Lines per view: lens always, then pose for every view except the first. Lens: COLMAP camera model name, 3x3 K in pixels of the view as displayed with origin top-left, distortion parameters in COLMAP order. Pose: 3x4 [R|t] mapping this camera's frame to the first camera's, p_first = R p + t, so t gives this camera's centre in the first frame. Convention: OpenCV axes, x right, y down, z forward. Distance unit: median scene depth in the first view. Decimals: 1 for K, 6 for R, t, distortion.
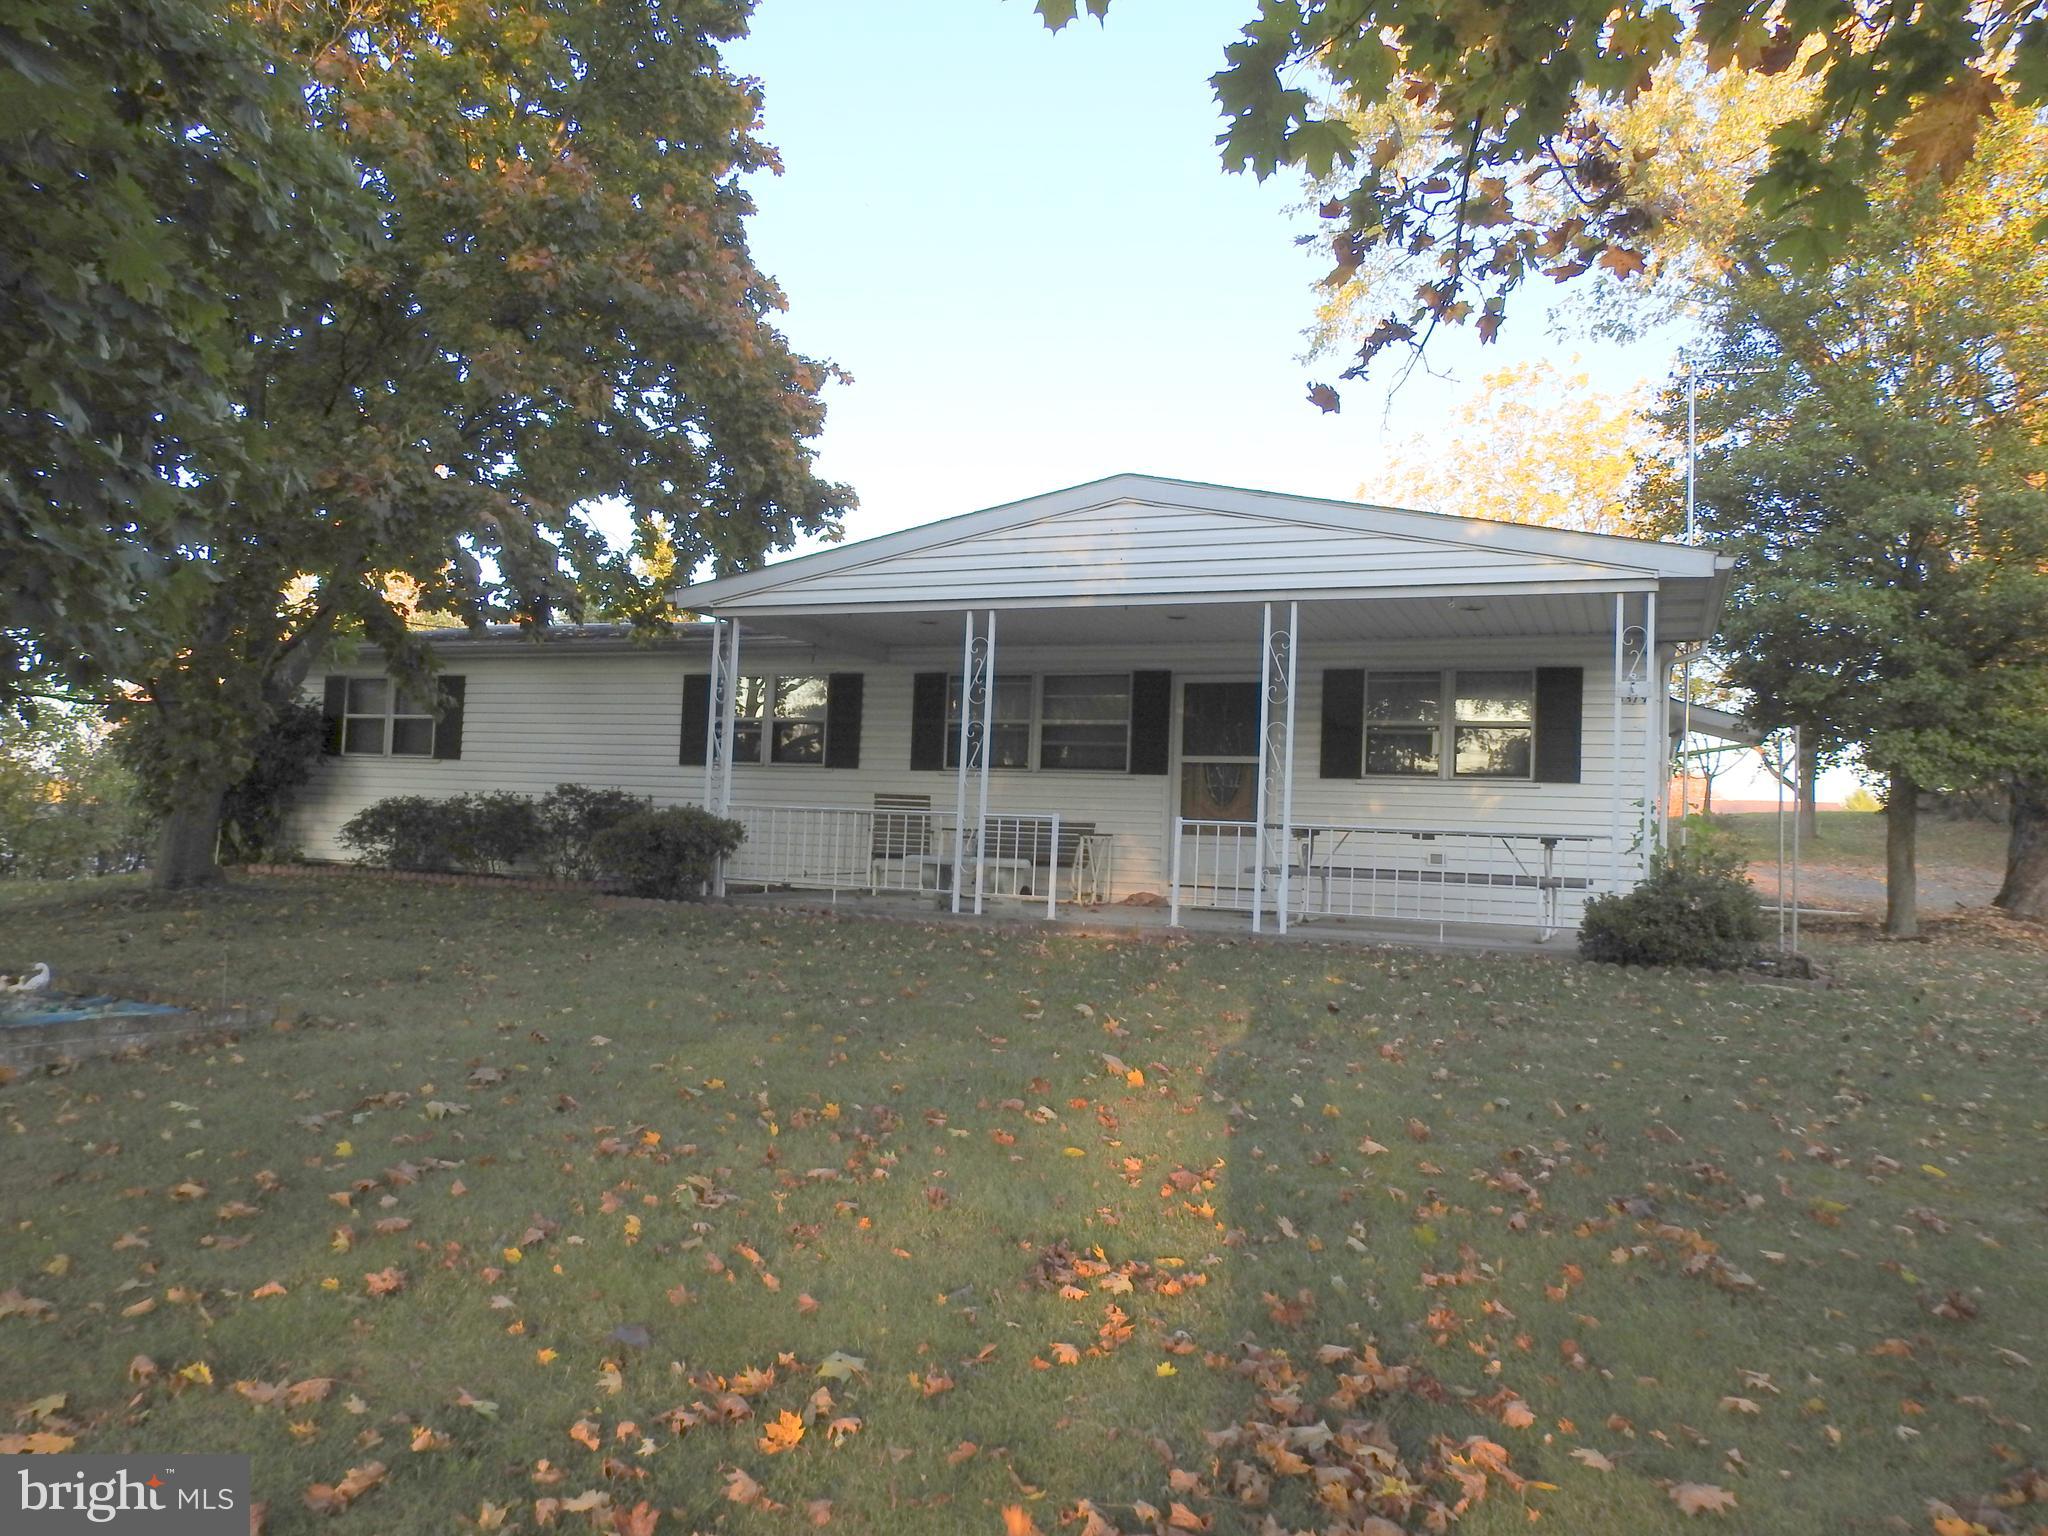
lens RADIAL K [[1468.7, 0, 1028.9], [0, 1468.7, 772.3], [0, 0, 1]] dist [-0.002351, -0.000893]
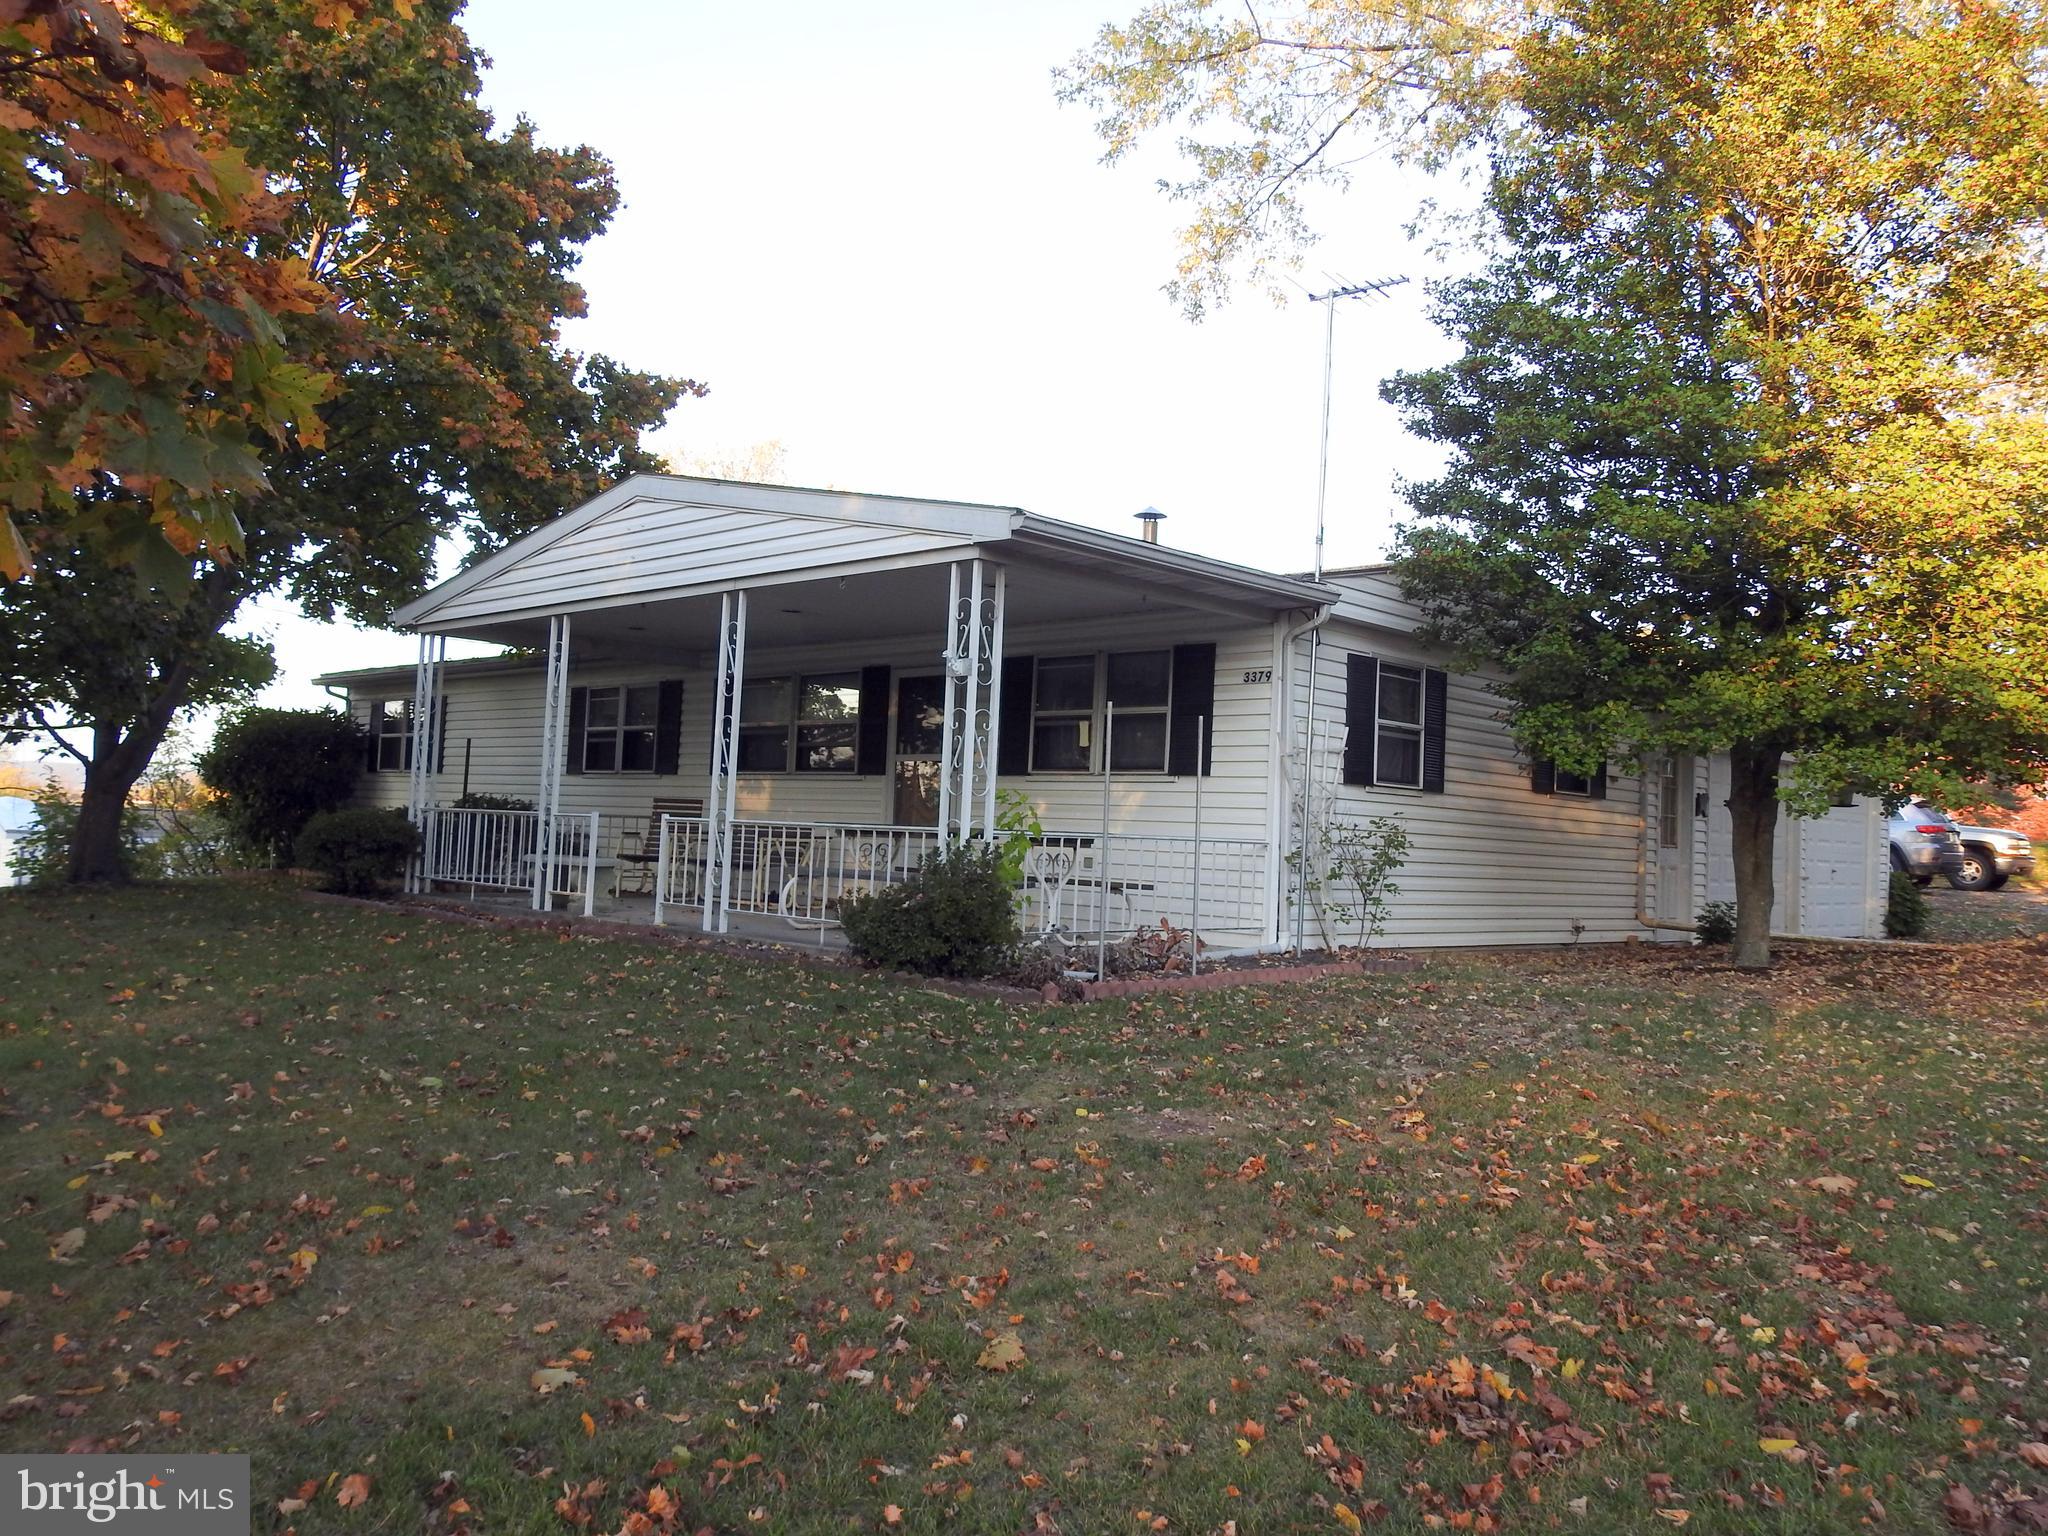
lens RADIAL K [[1595.6, 0, 1027.5], [0, 1595.6, 782.1], [0, 0, 1]] dist [-0.001159, -0.009374]
pose [[0.918575, -0.014412, -0.394983, 0.832028], [0.013048, 0.999896, -0.006138, 0.019695], [0.395030, 0.000484, 0.918668, 0.119700]]
